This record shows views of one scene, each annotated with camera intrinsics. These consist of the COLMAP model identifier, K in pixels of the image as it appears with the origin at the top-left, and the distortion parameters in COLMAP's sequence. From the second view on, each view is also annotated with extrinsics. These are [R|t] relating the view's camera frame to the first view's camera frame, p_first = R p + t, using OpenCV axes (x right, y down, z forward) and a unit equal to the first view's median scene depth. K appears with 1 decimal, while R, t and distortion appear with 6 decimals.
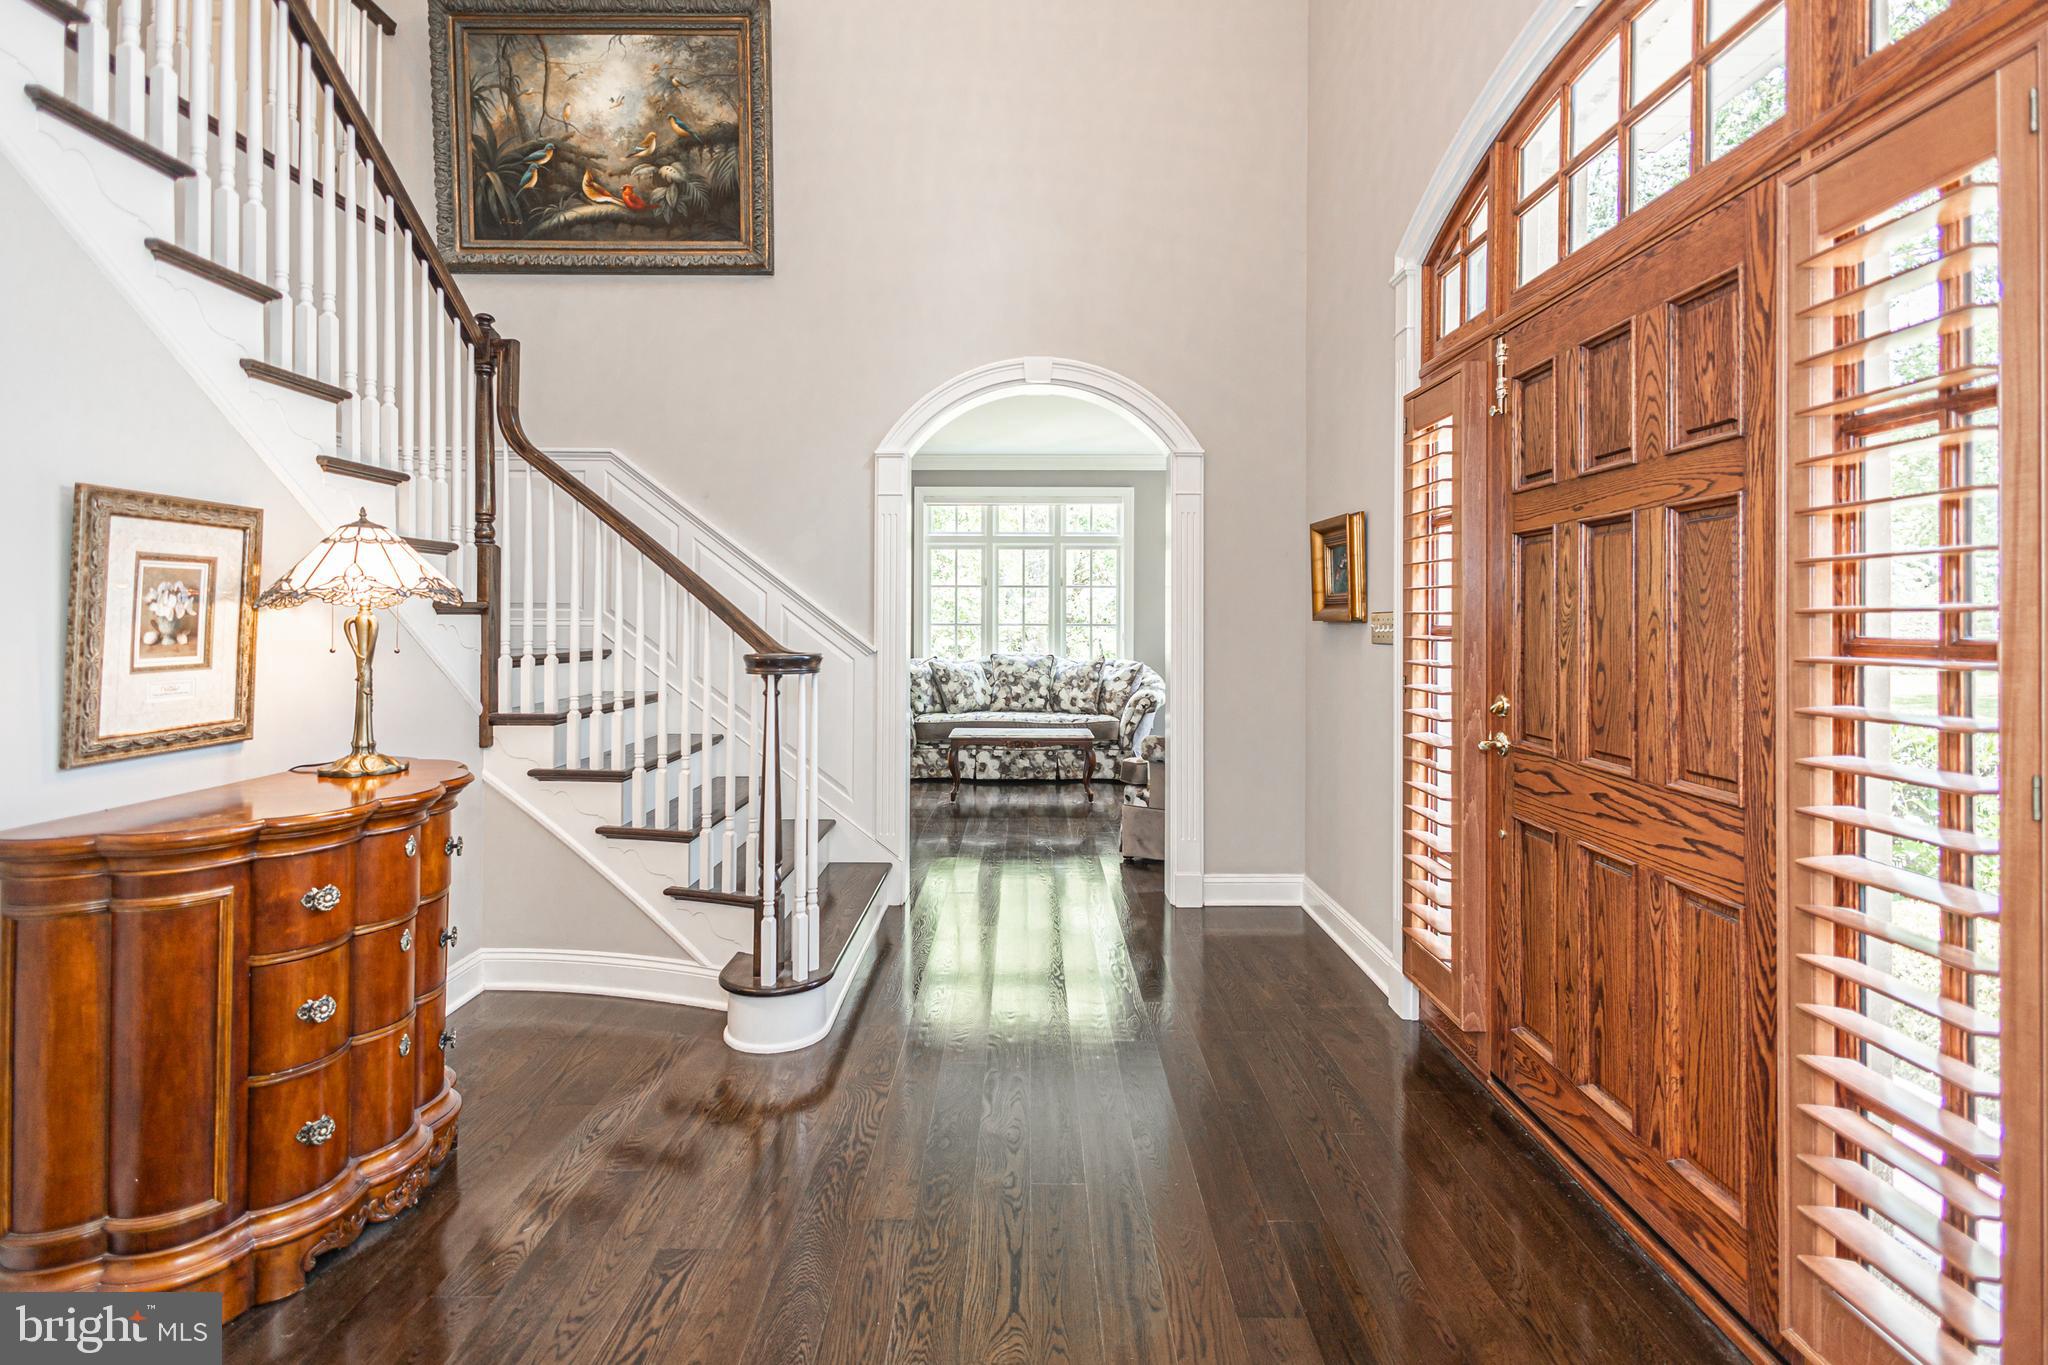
lens RADIAL K [[965.9, 0, 1042.5], [0, 965.9, 608.8], [0, 0, 1]] dist [0.012416, -0.002830]
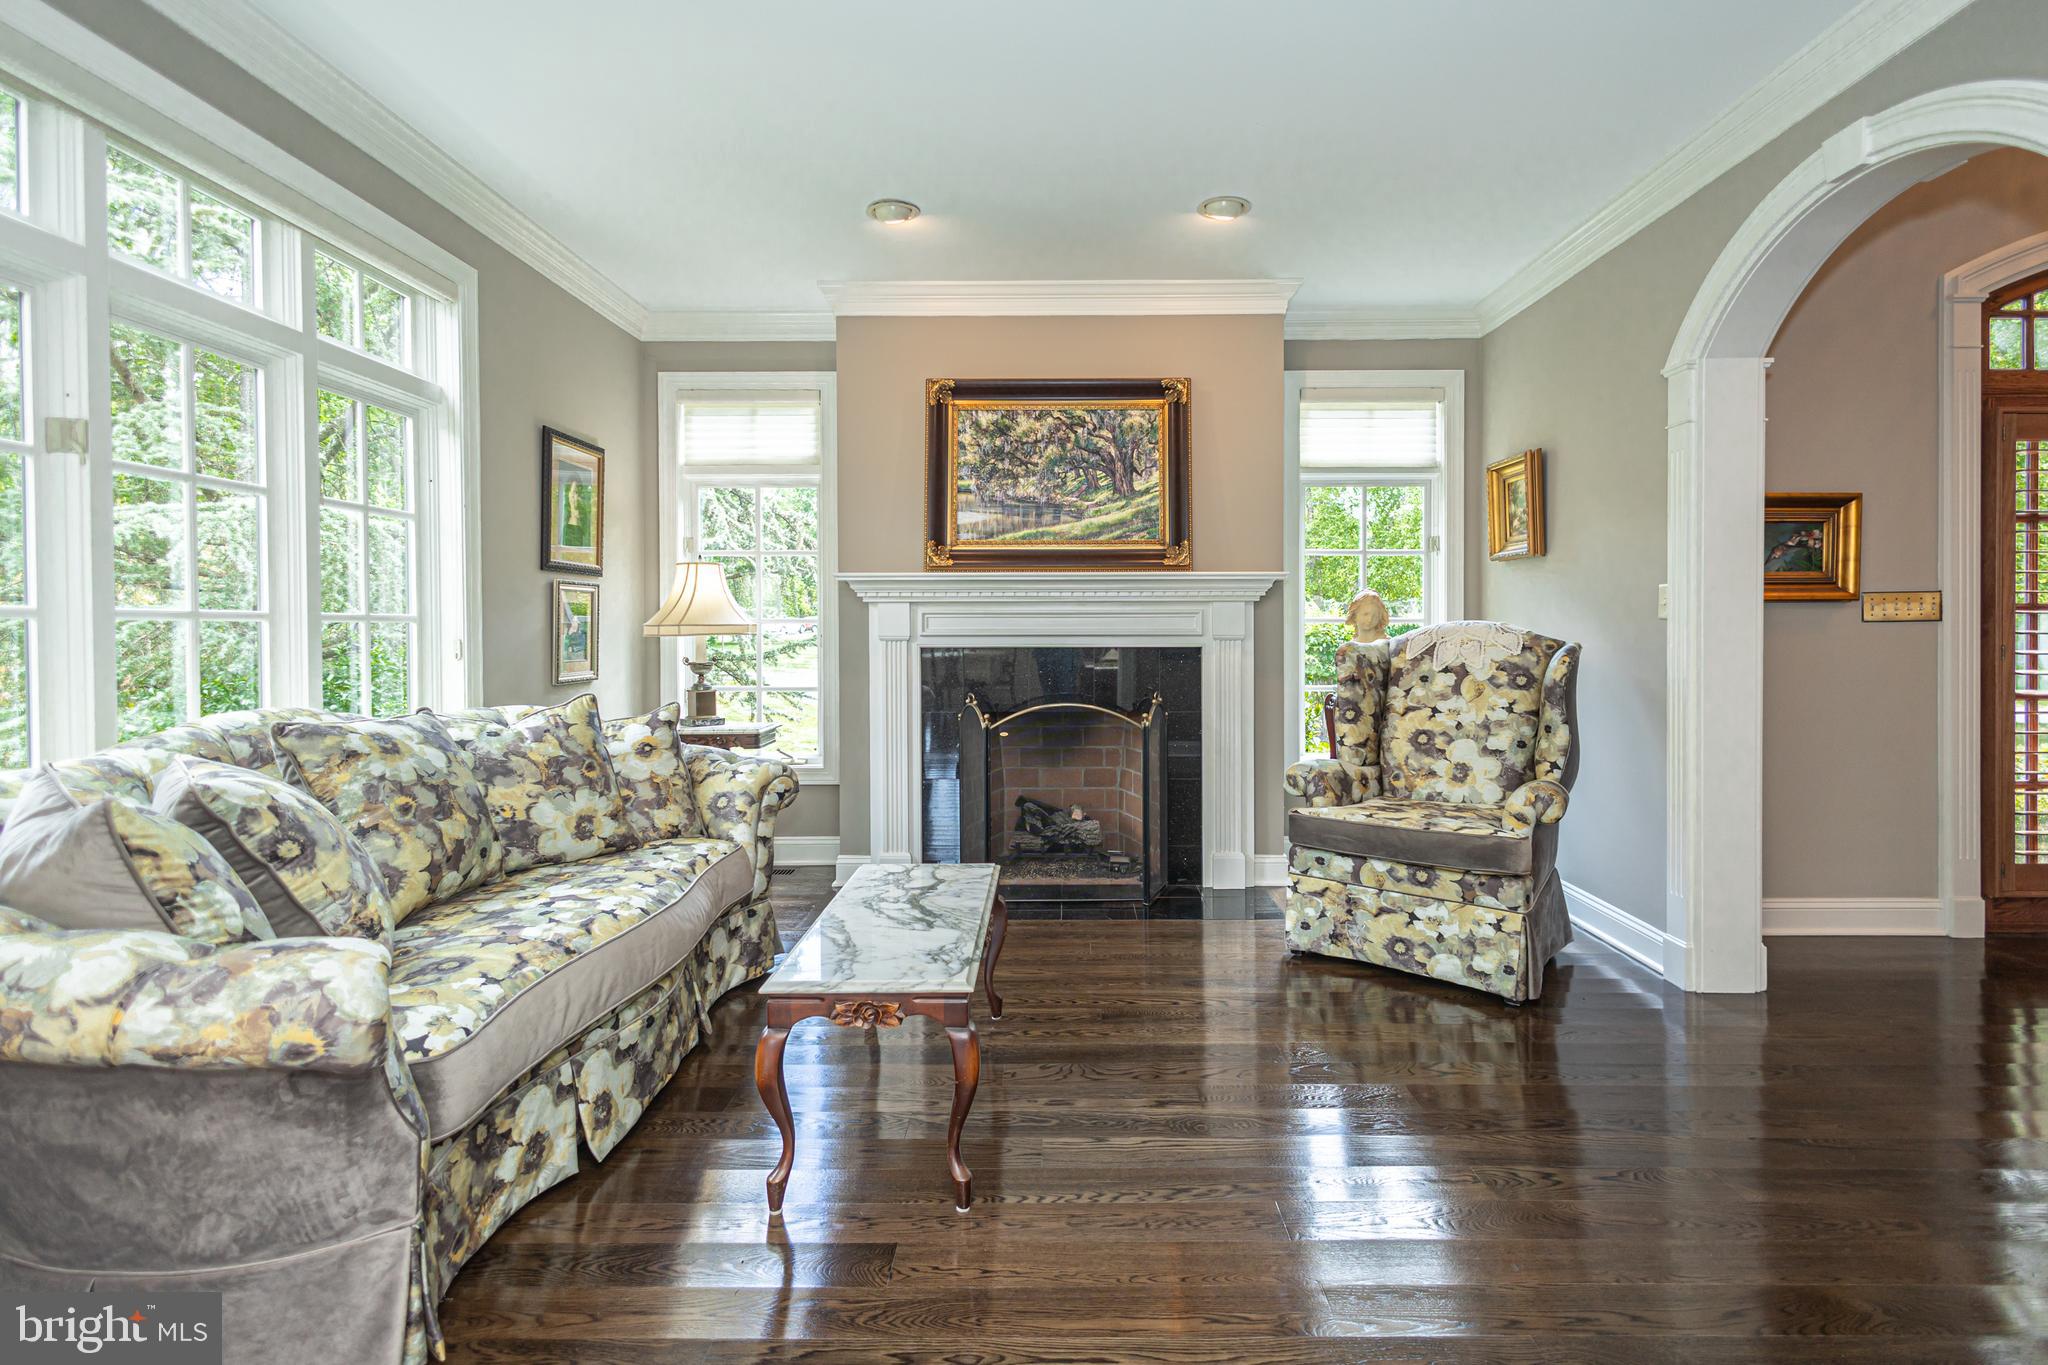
lens RADIAL K [[965.9, 0, 1056.6], [0, 965.9, 636.7], [0, 0, 1]] dist [0.012416, -0.002830]
pose [[0.023788, -0.012006, 0.999645, -0.837522], [-0.005357, 0.999912, 0.012137, 0.050647], [-0.999703, -0.005644, 0.023722, 2.103170]]
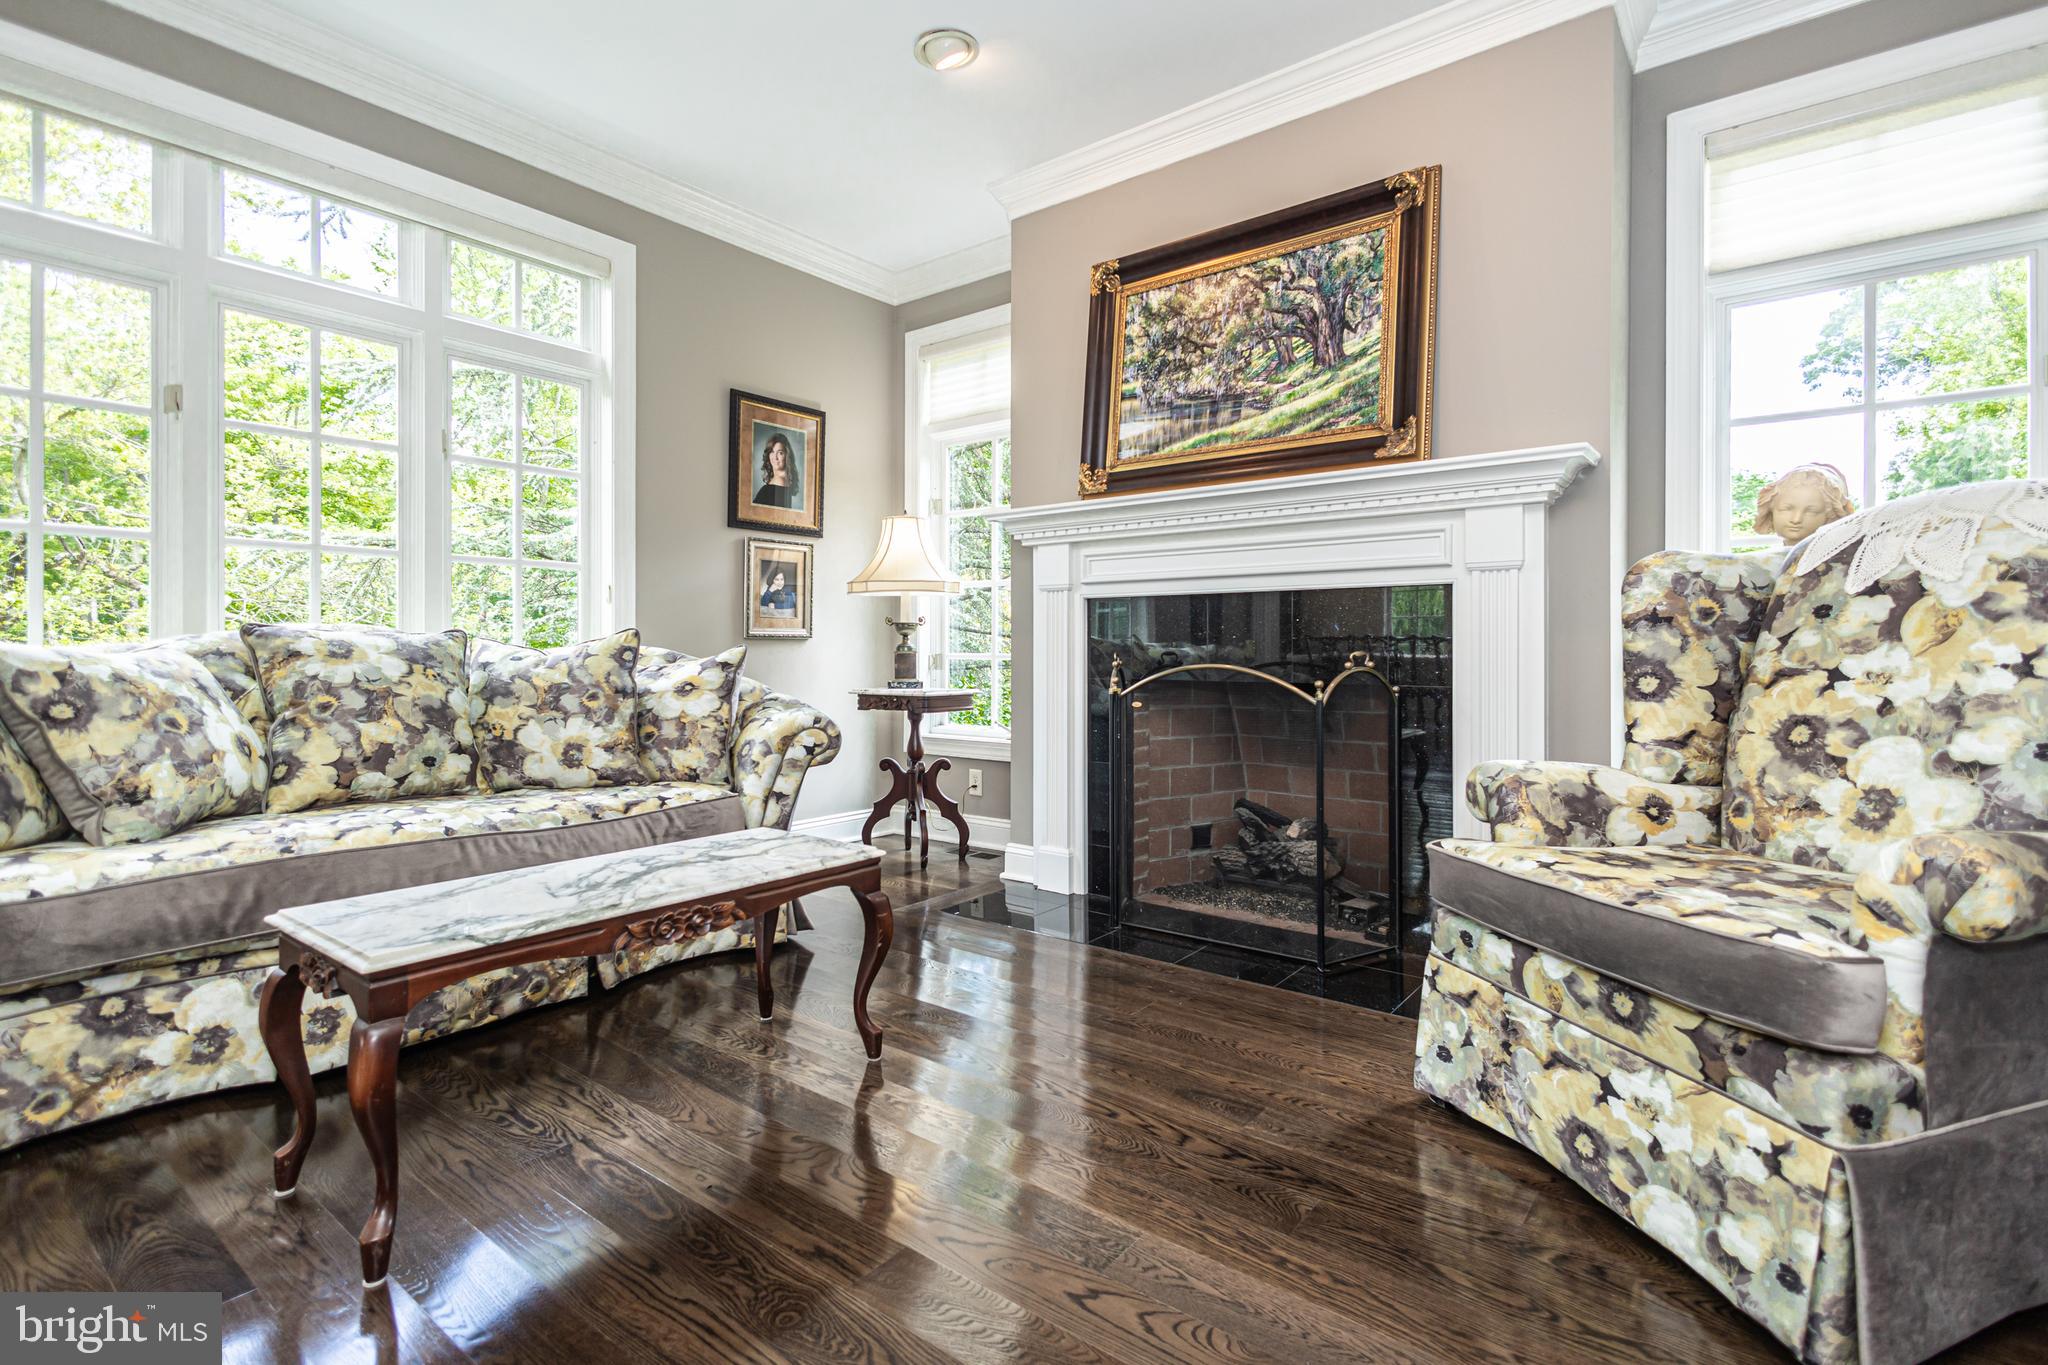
lens RADIAL K [[965.9, 0, 1023.5], [0, 965.9, 647.6], [0, 0, 1]] dist [0.012416, -0.002830]
pose [[0.637478, -0.000056, 0.770468, -0.356343], [-0.004624, 0.999982, 0.003898, 0.139659], [-0.770454, -0.006048, 0.637466, 1.655921]]
